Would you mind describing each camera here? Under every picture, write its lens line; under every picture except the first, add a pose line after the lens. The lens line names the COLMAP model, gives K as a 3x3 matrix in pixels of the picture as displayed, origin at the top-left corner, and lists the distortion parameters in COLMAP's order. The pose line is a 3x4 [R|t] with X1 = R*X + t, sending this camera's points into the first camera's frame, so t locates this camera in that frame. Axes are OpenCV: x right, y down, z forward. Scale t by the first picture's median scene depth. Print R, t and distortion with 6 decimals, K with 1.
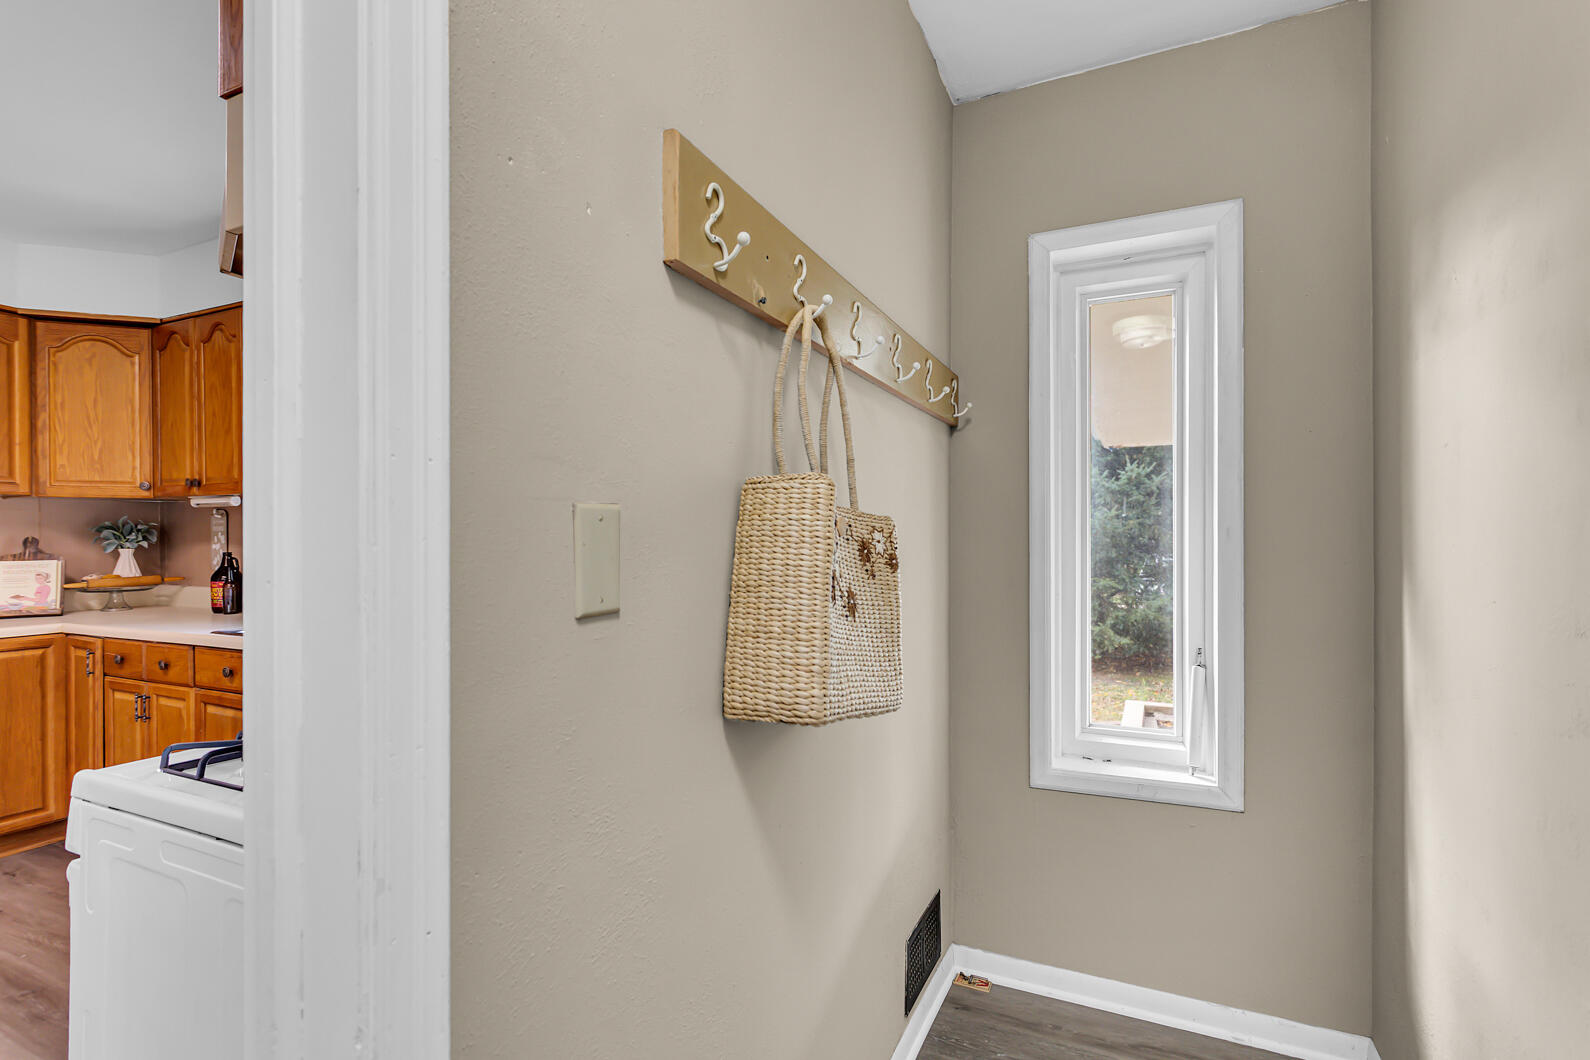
lens RADIAL K [[768.7, 0, 794.5], [0, 768.7, 541.2], [0, 0, 1]] dist [0.001125, 0.000506]
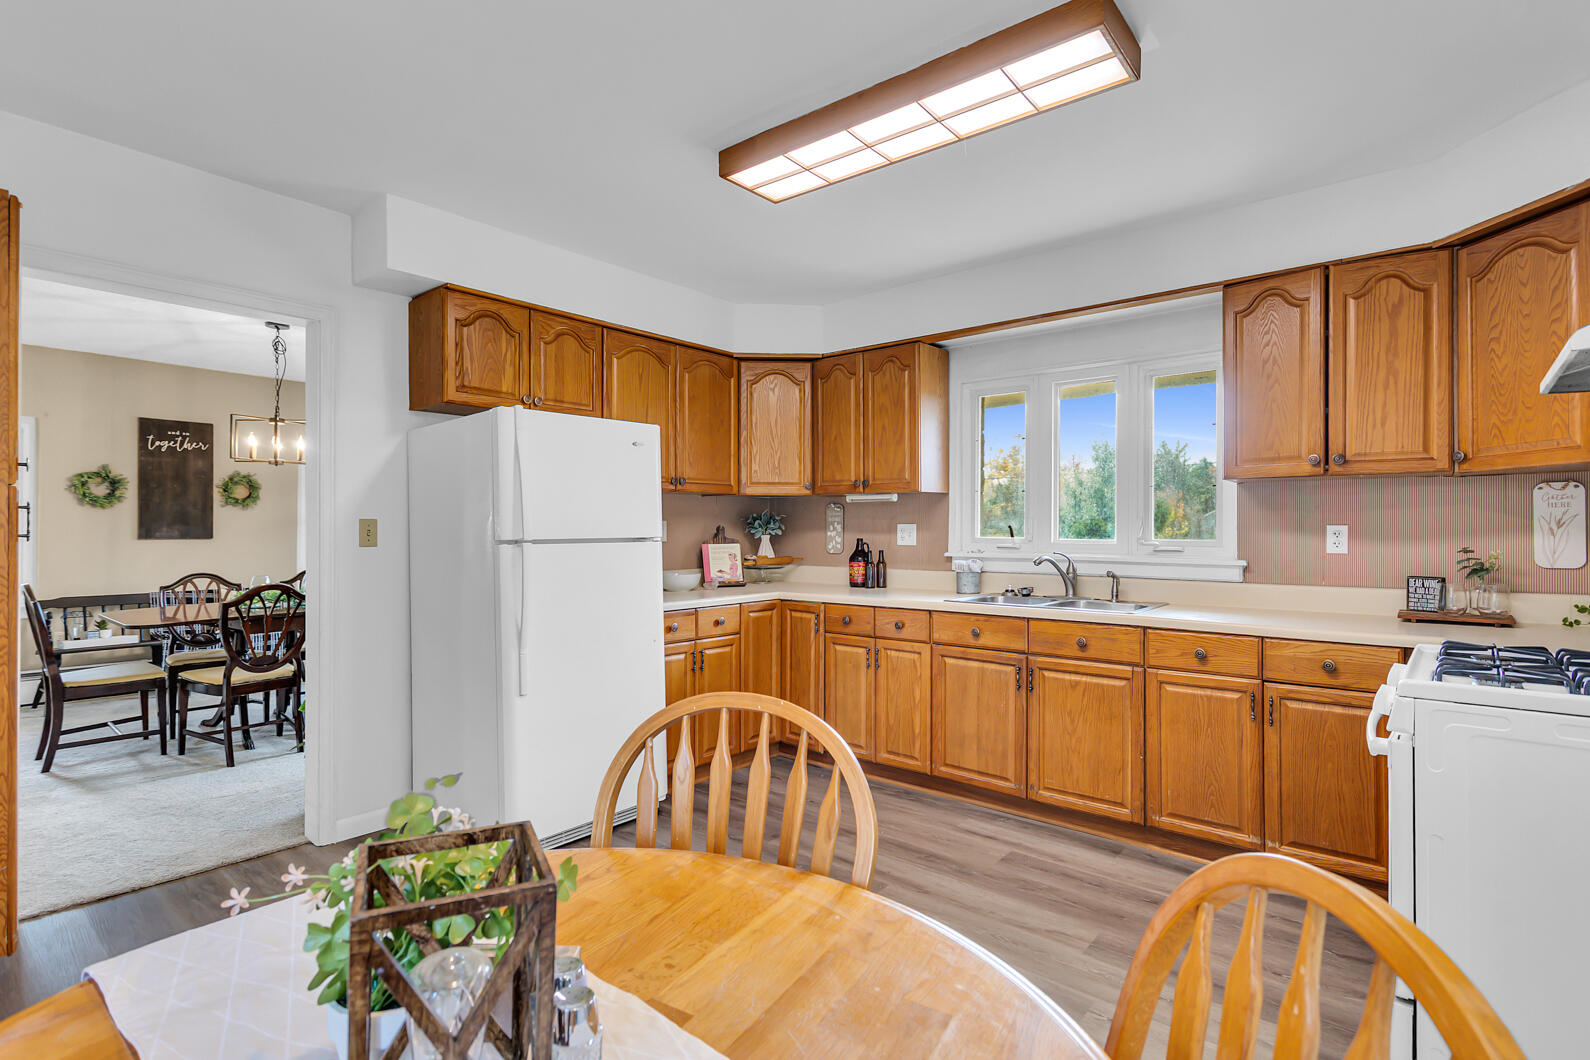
lens RADIAL K [[768.7, 0, 794.1], [0, 768.7, 526.0], [0, 0, 1]] dist [0.001125, 0.000506]
pose [[0.967725, 0.002912, -0.251991, -0.555570], [-0.005321, 0.999946, -0.008880, 0.006246], [0.251952, 0.009935, 0.967689, -0.239396]]
